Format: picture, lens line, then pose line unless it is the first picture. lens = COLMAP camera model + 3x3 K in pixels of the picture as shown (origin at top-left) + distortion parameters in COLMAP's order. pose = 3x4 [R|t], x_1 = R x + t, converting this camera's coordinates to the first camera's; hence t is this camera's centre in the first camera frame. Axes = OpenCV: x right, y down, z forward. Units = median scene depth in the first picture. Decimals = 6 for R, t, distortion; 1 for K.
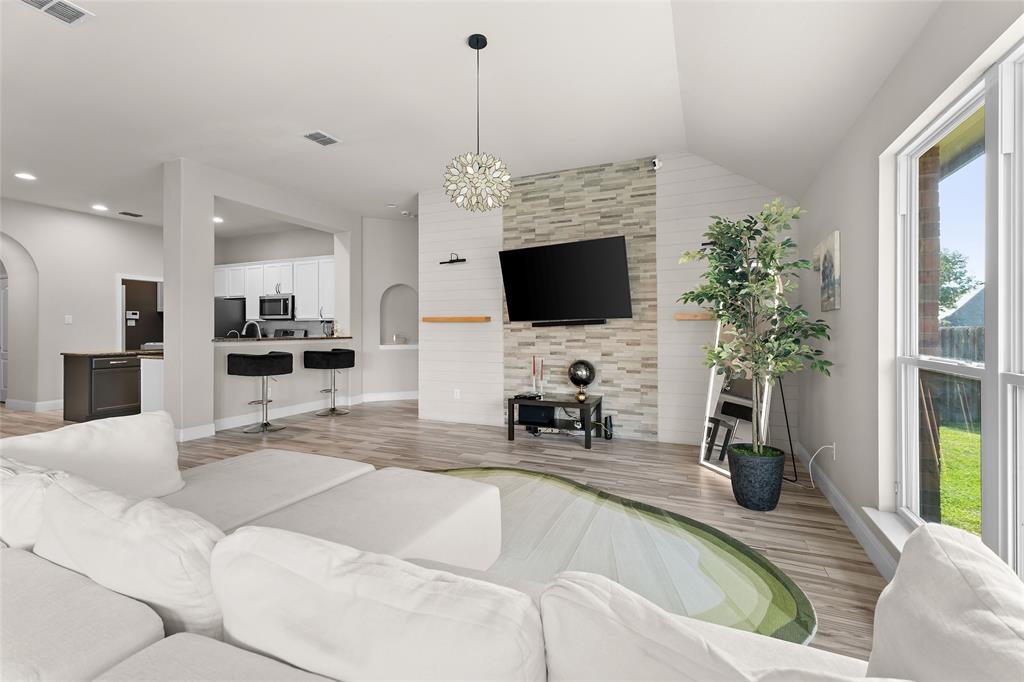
lens RADIAL K [[436.9, 0, 515.0], [0, 436.9, 326.6], [0, 0, 1]] dist [0.005596, 0.000874]
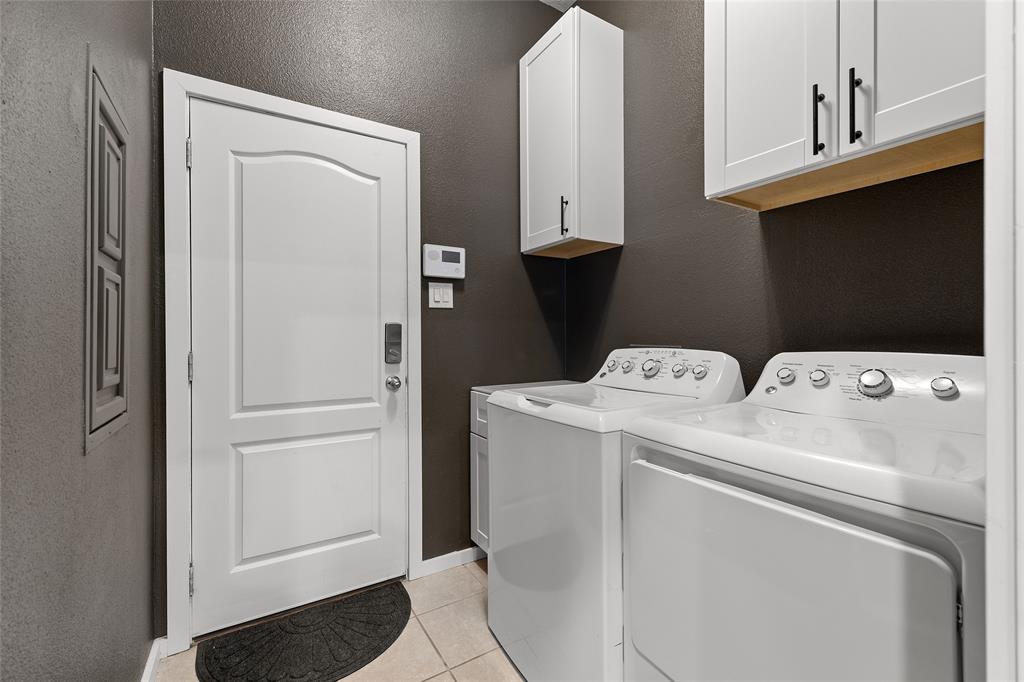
lens RADIAL K [[436.9, 0, 512.3], [0, 436.9, 339.4], [0, 0, 1]] dist [0.005596, 0.000874]
pose [[0.821014, 0.007604, -0.570858, -0.708382], [-0.005181, 0.999969, 0.005869, 0.013808], [0.570885, -0.001861, 0.821028, 0.829620]]
